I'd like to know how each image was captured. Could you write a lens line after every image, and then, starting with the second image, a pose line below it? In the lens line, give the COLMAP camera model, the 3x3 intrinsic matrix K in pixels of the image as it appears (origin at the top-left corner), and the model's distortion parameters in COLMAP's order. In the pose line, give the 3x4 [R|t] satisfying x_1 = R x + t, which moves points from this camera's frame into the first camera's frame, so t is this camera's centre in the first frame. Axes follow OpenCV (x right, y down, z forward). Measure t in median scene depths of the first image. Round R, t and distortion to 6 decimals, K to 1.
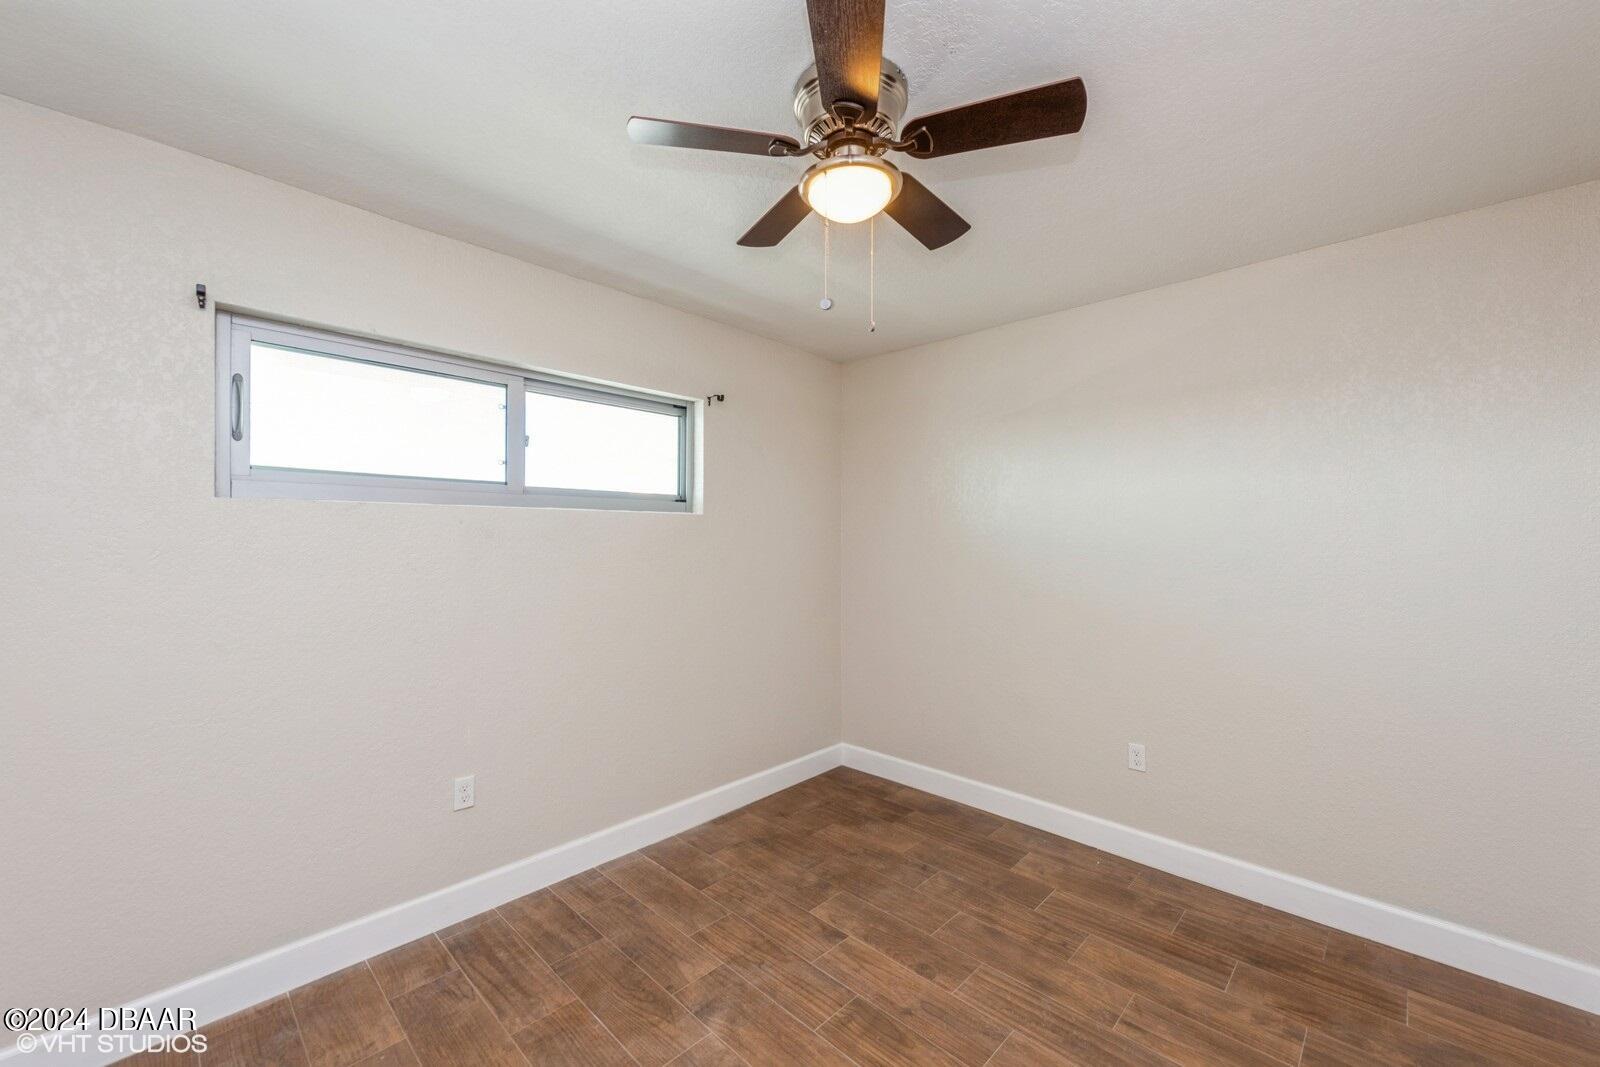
lens RADIAL K [[642.7, 0, 797.6], [0, 642.7, 532.1], [0, 0, 1]] dist [-0.008772, 0.000259]
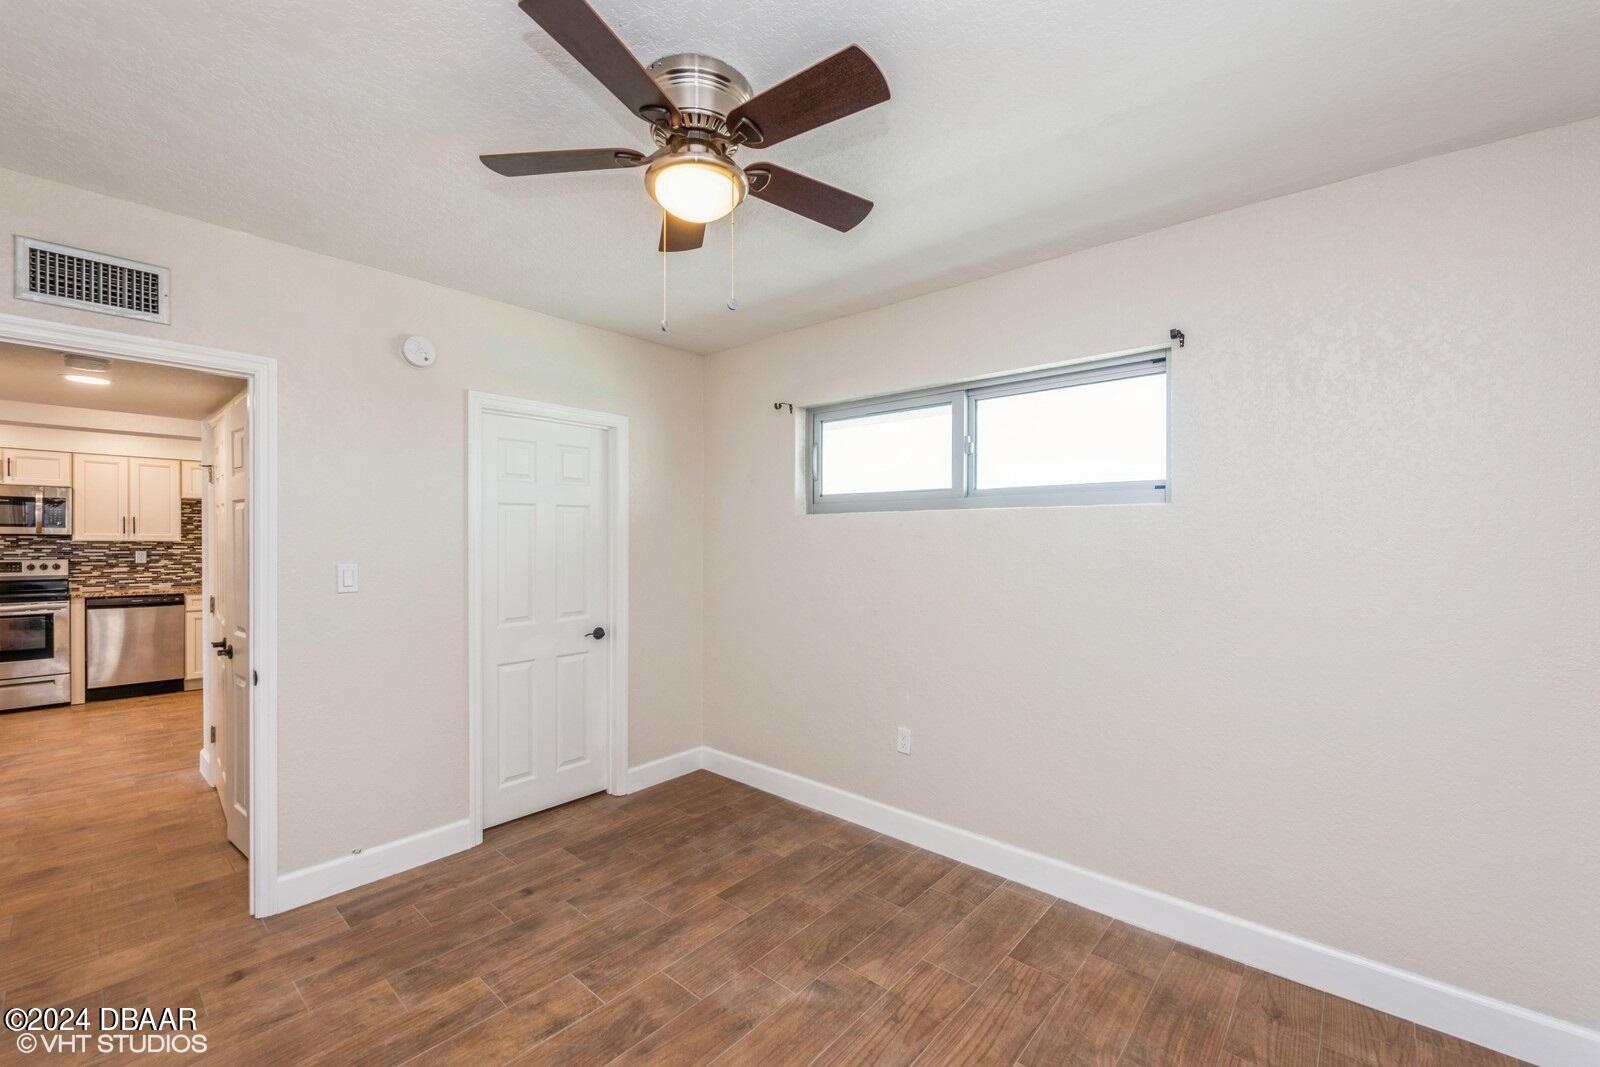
lens RADIAL K [[642.7, 0, 794.5], [0, 642.7, 541.7], [0, 0, 1]] dist [-0.008772, 0.000259]
pose [[0.025782, 0.000066, -0.999668, 0.744490], [0.006069, 0.999982, 0.000222, 0.016770], [0.999649, -0.006073, 0.025781, 0.770547]]
